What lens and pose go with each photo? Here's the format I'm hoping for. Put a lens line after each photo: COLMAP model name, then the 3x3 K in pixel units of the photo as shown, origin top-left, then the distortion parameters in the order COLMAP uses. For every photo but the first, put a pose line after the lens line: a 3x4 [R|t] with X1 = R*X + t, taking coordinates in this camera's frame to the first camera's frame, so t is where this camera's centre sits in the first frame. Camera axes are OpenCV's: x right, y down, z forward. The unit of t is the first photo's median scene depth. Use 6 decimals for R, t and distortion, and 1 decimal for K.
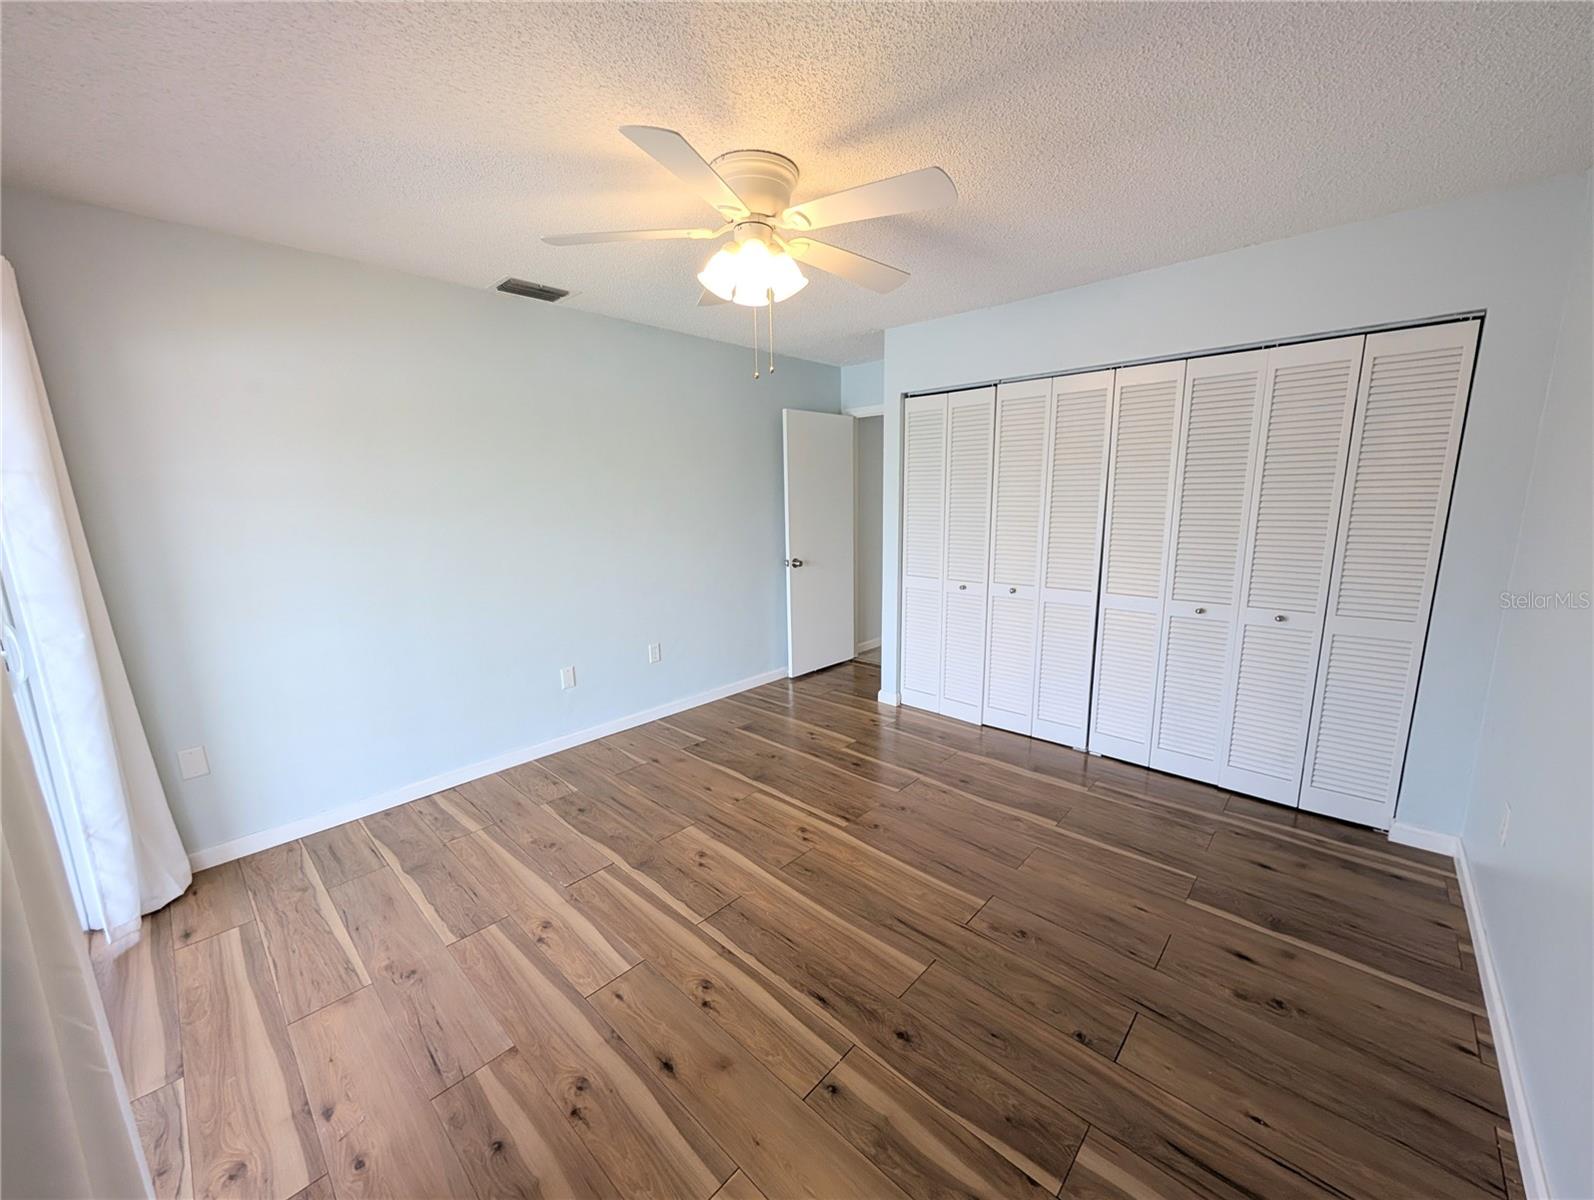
lens RADIAL K [[607.1, 0, 796.3], [0, 607.1, 603.4], [0, 0, 1]] dist [-0.001062, 0.000401]
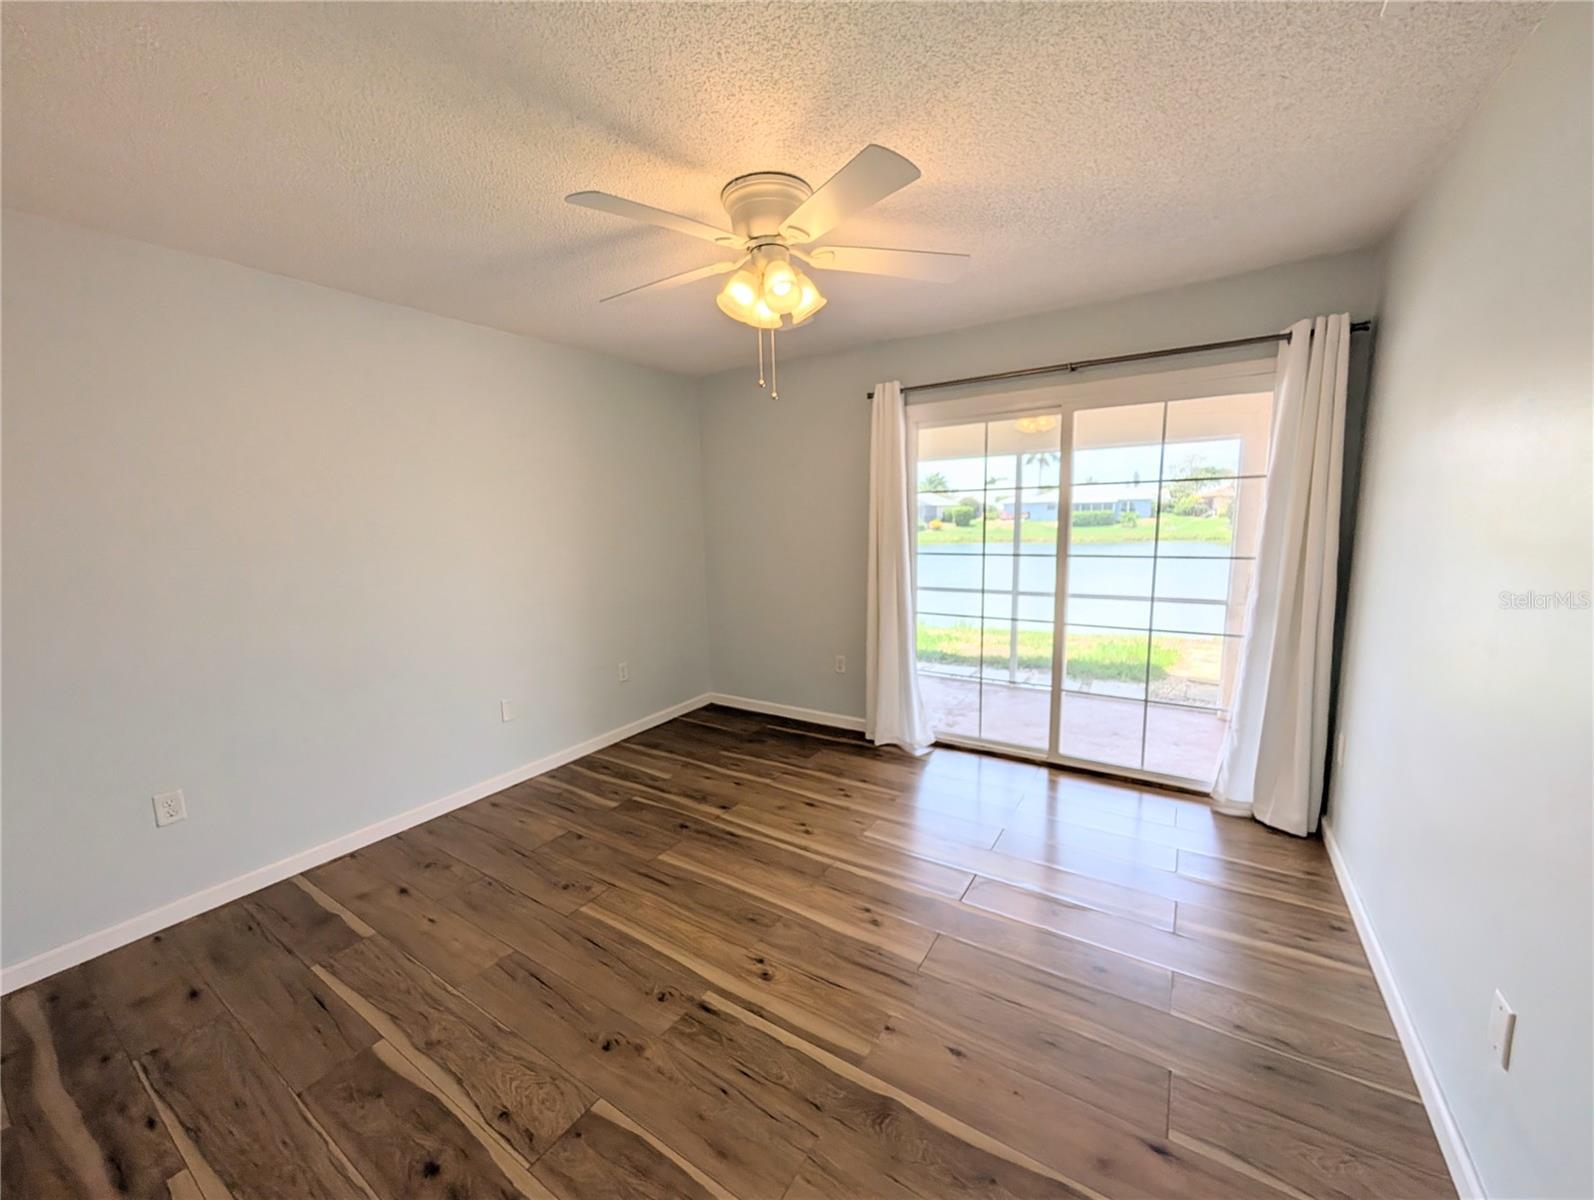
lens RADIAL K [[607.1, 0, 791.1], [0, 607.1, 605.3], [0, 0, 1]] dist [-0.001062, 0.000401]
pose [[-0.984741, 0.069164, -0.159694, 0.080656], [0.013909, 0.945976, 0.323939, -0.339955], [0.173472, 0.316775, -0.932503, 1.872603]]
